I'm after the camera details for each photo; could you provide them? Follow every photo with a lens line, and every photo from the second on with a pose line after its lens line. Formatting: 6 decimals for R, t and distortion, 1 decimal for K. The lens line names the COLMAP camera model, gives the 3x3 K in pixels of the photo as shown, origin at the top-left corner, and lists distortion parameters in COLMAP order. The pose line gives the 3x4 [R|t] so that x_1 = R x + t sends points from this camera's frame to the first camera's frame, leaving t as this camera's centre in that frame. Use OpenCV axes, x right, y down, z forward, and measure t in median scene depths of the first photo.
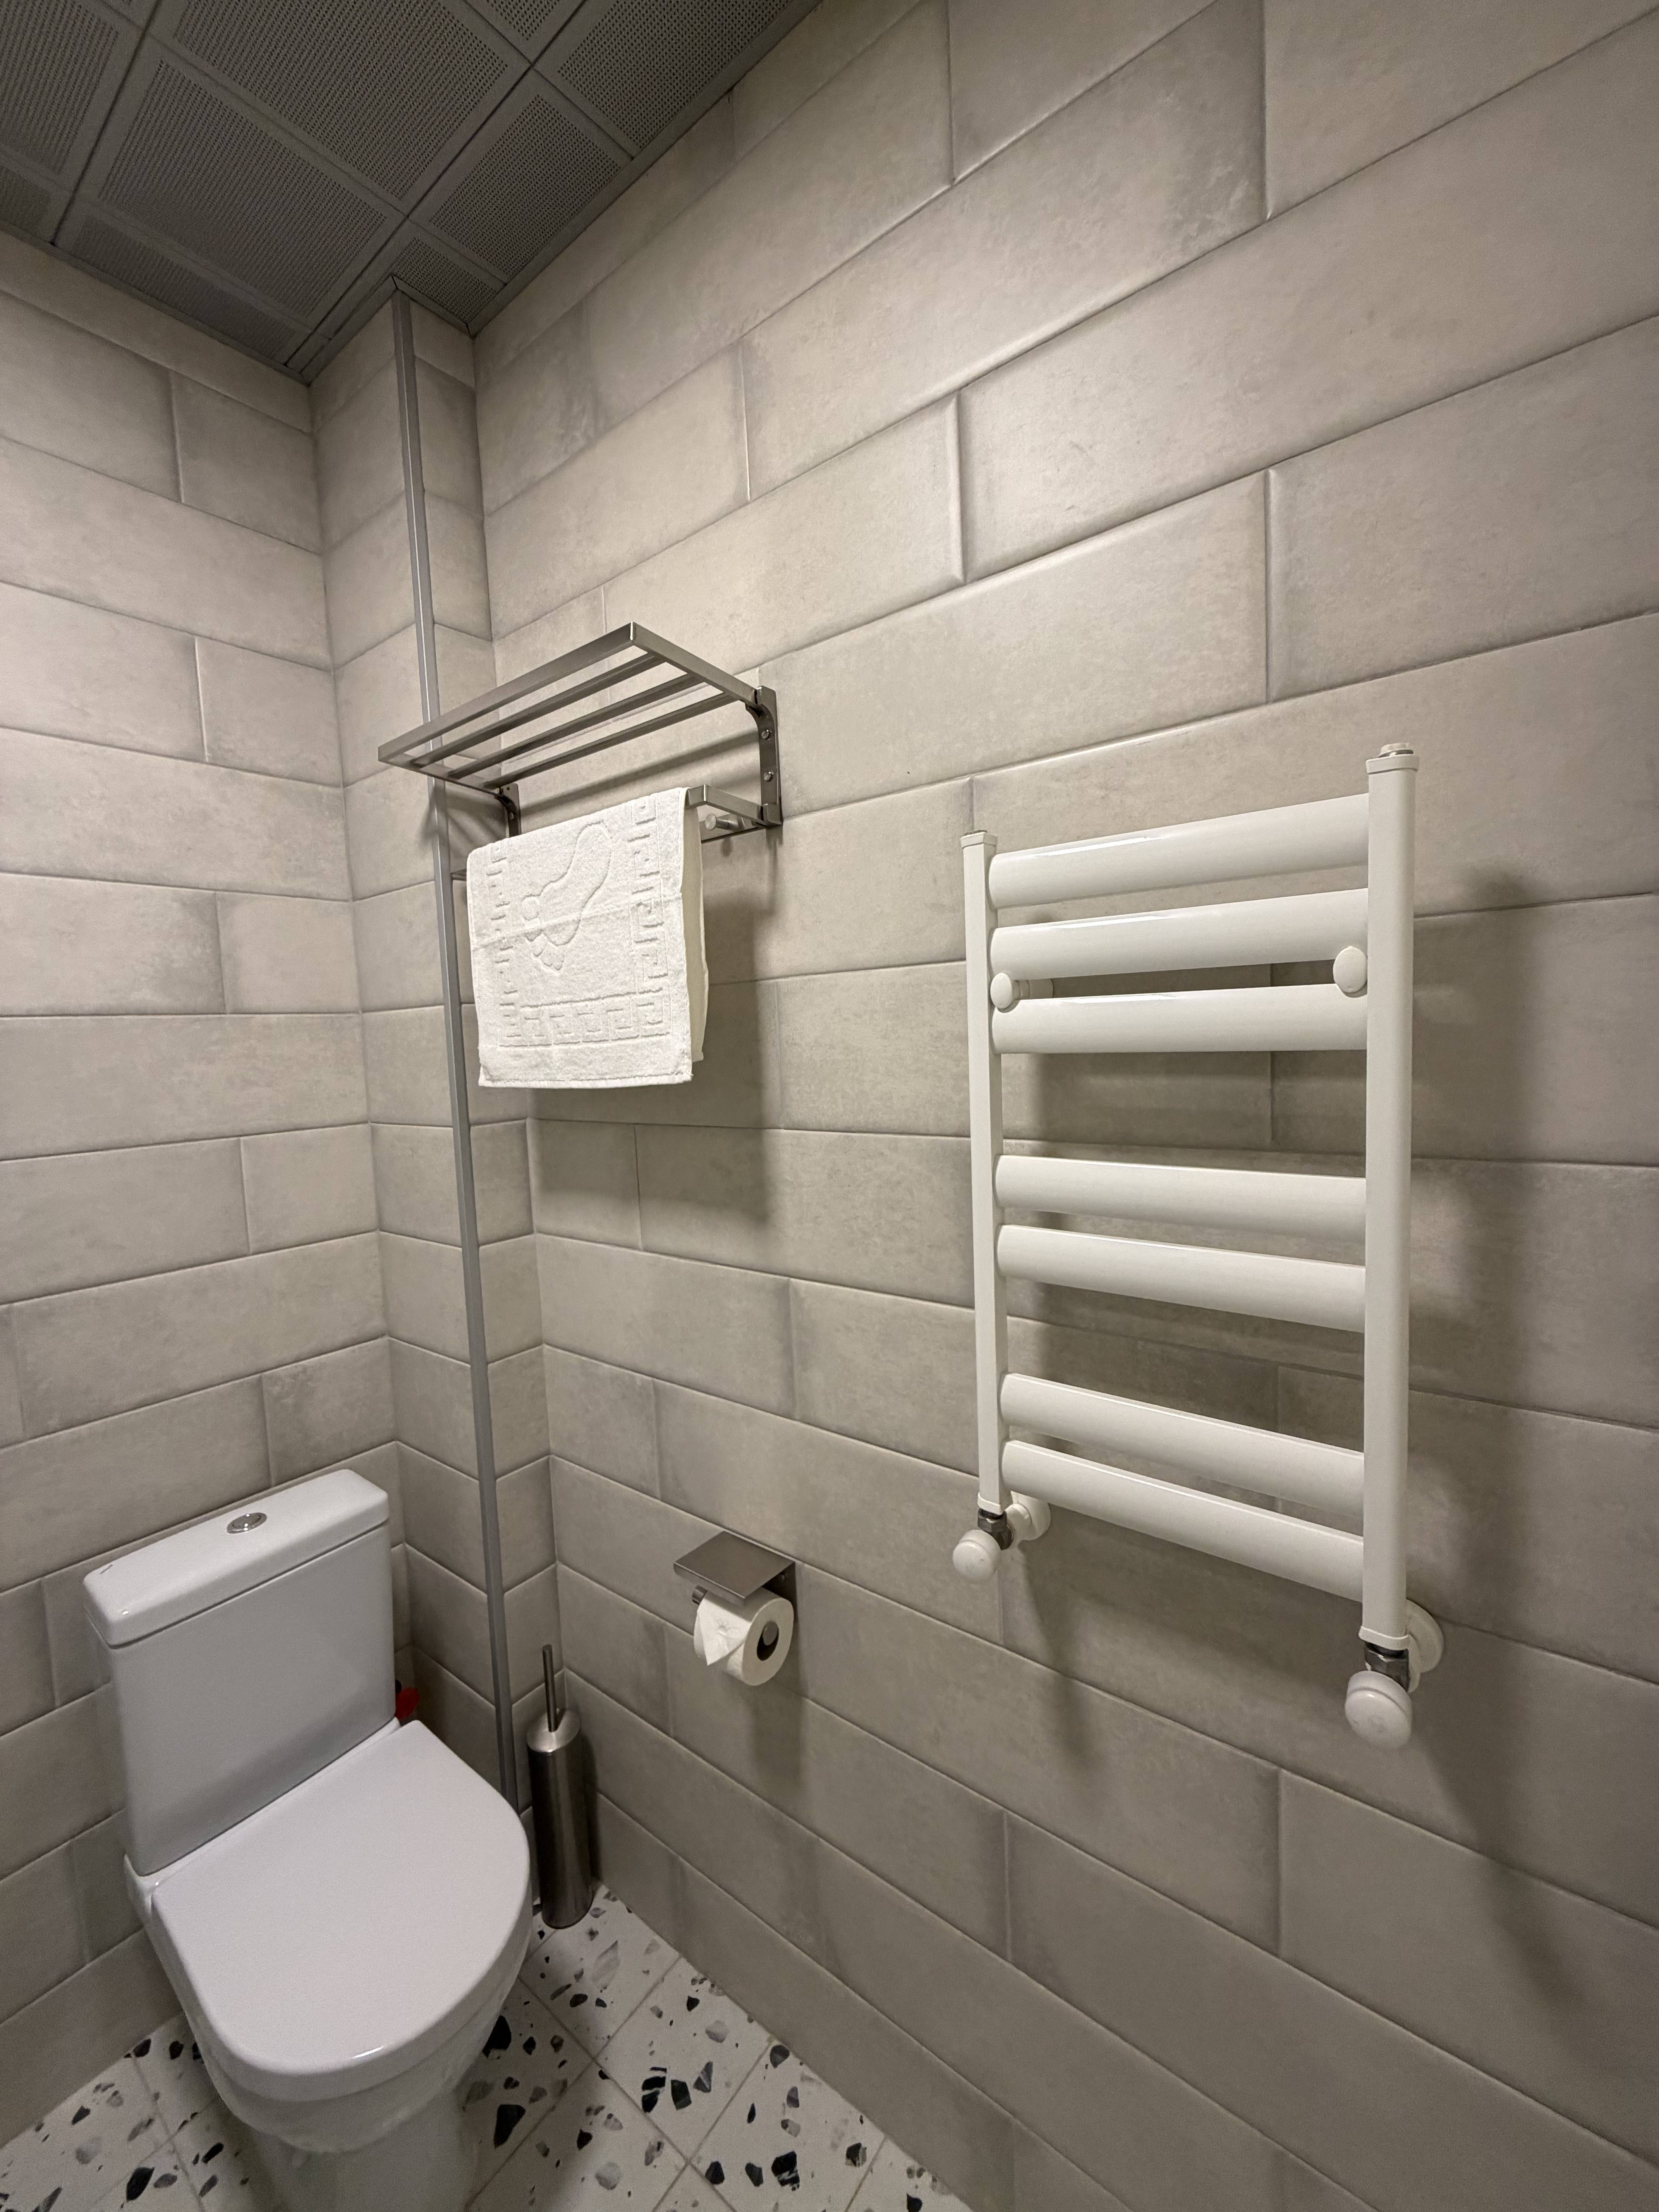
lens RADIAL K [[898.0, 0, 841.1], [0, 898.0, 1107.3], [0, 0, 1]] dist [0.001618, 0.001451]
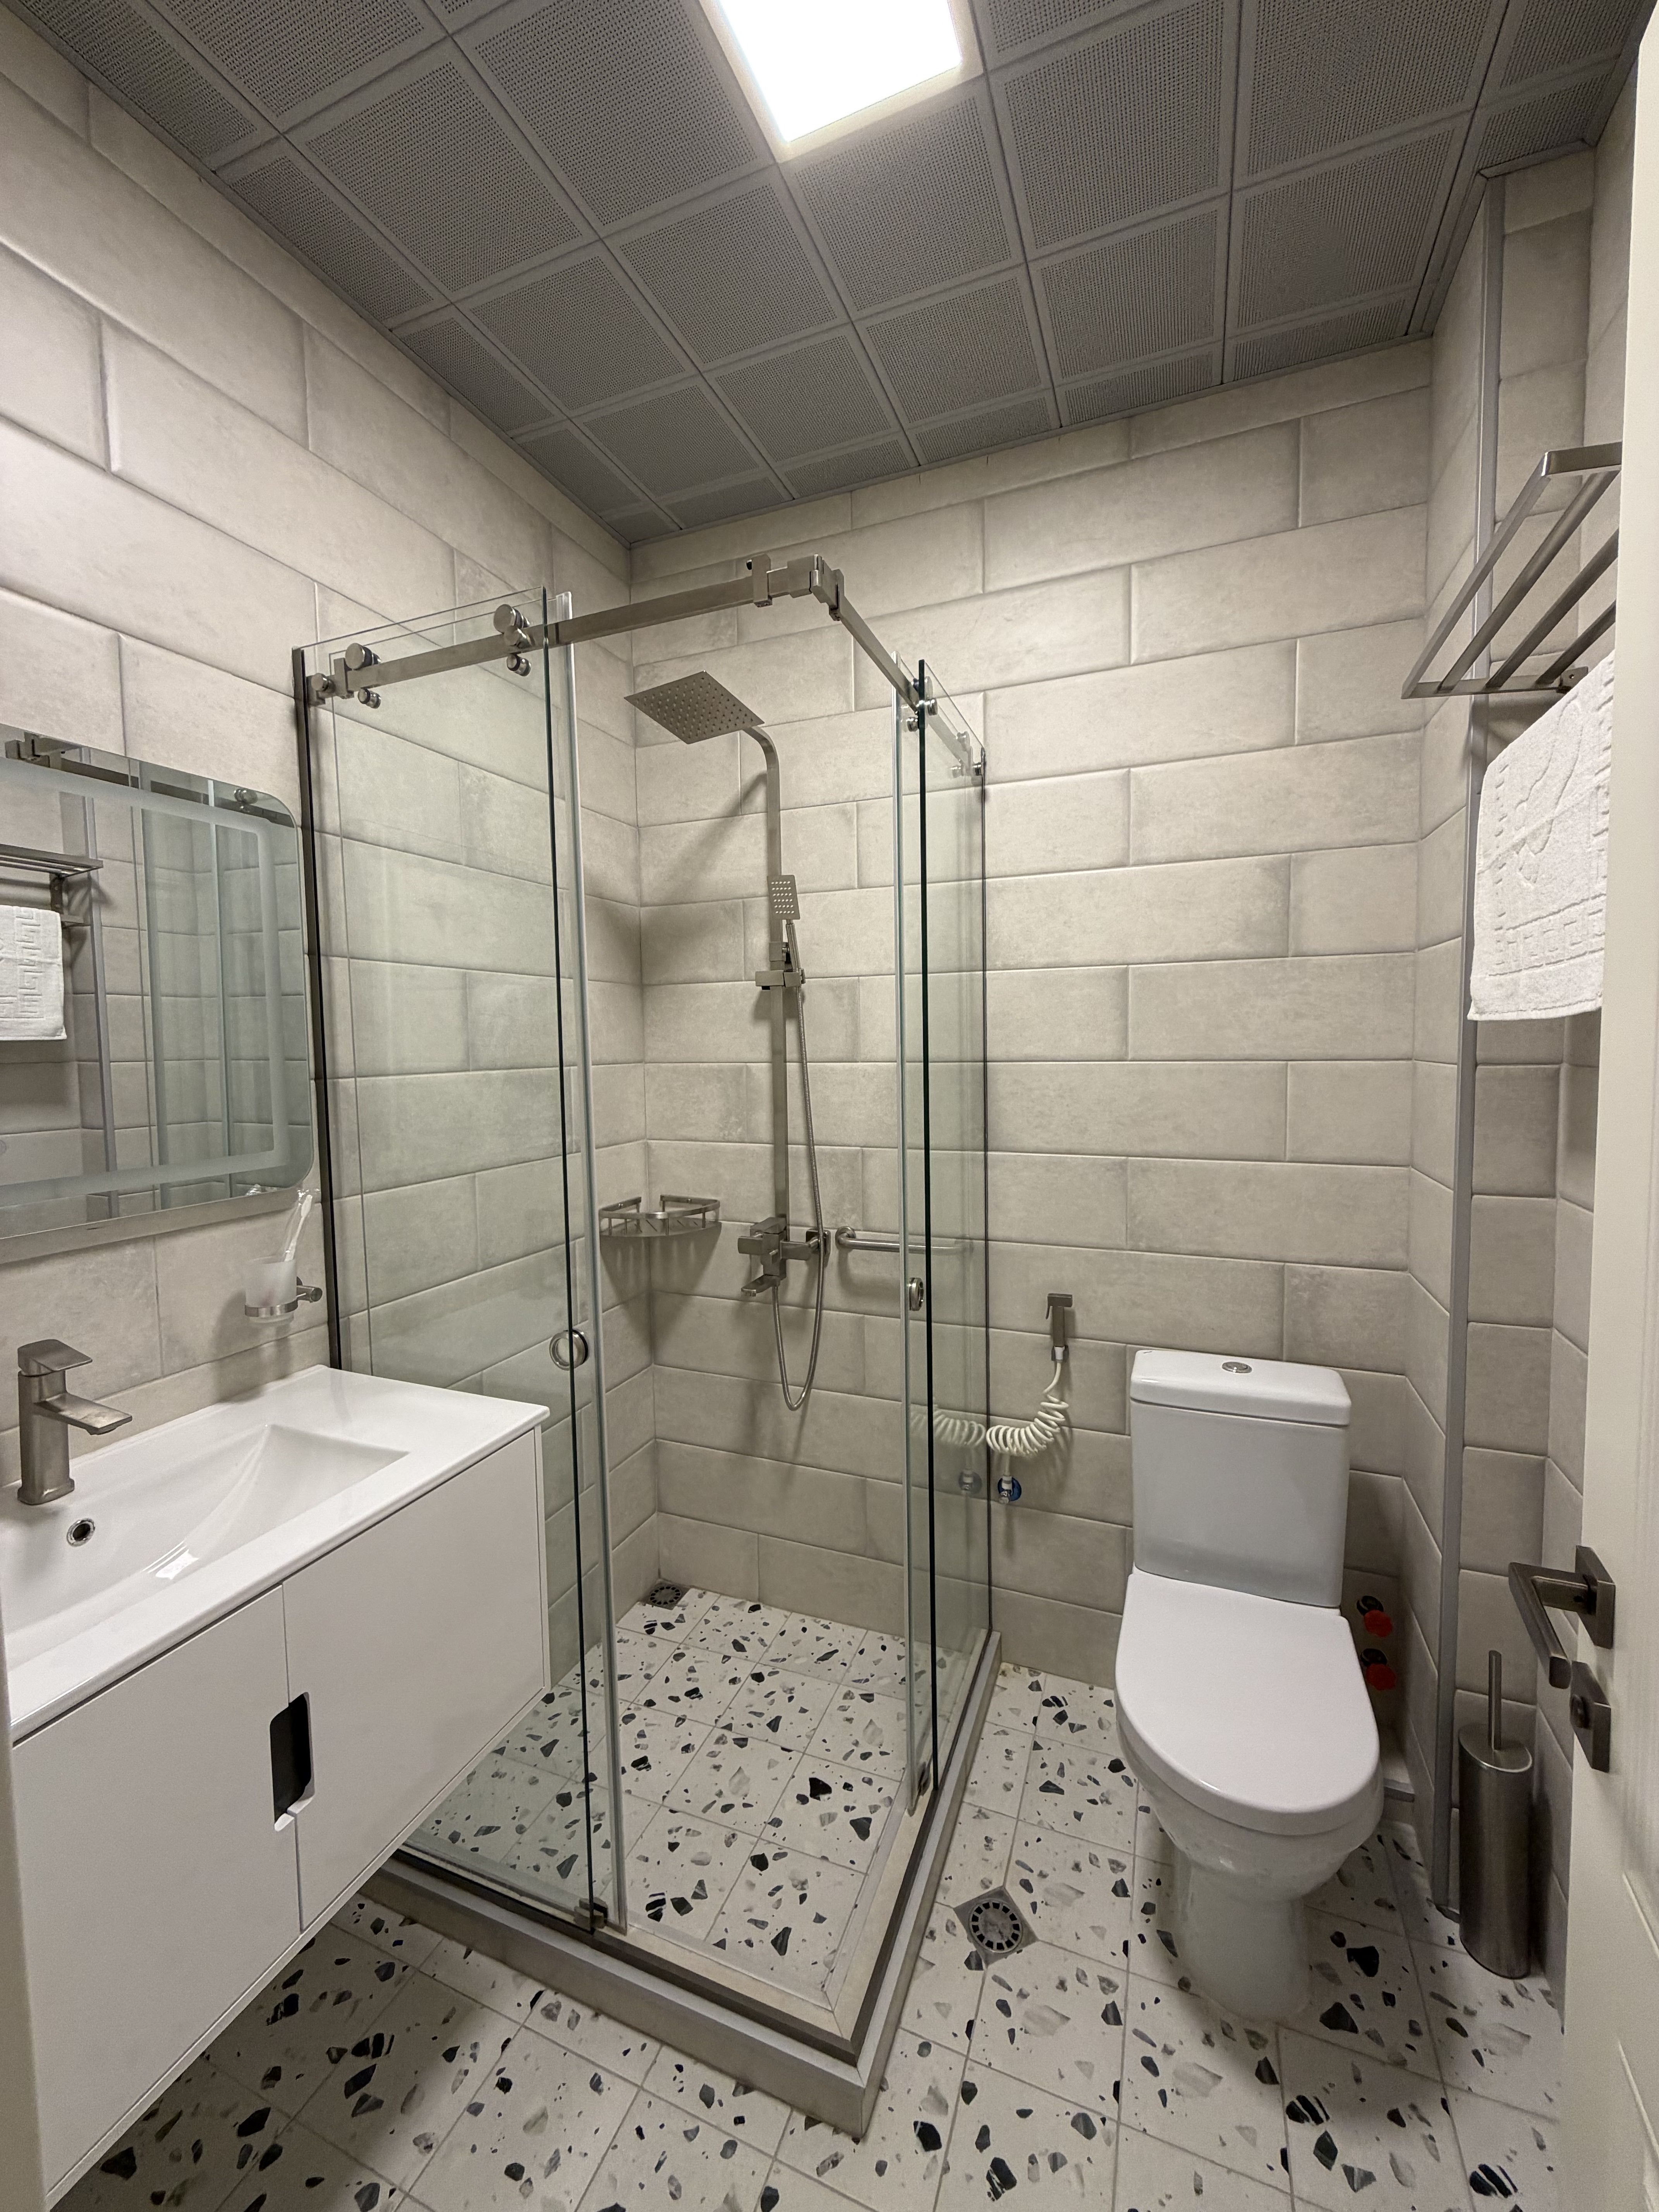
lens RADIAL K [[898.0, 0, 823.1], [0, 898.0, 1117.6], [0, 0, 1]] dist [0.001618, 0.001451]
pose [[0.252036, 0.120165, -0.960228, 0.331155], [-0.075240, 0.991690, 0.104354, 0.029501], [0.964788, 0.045947, 0.258983, 0.104249]]
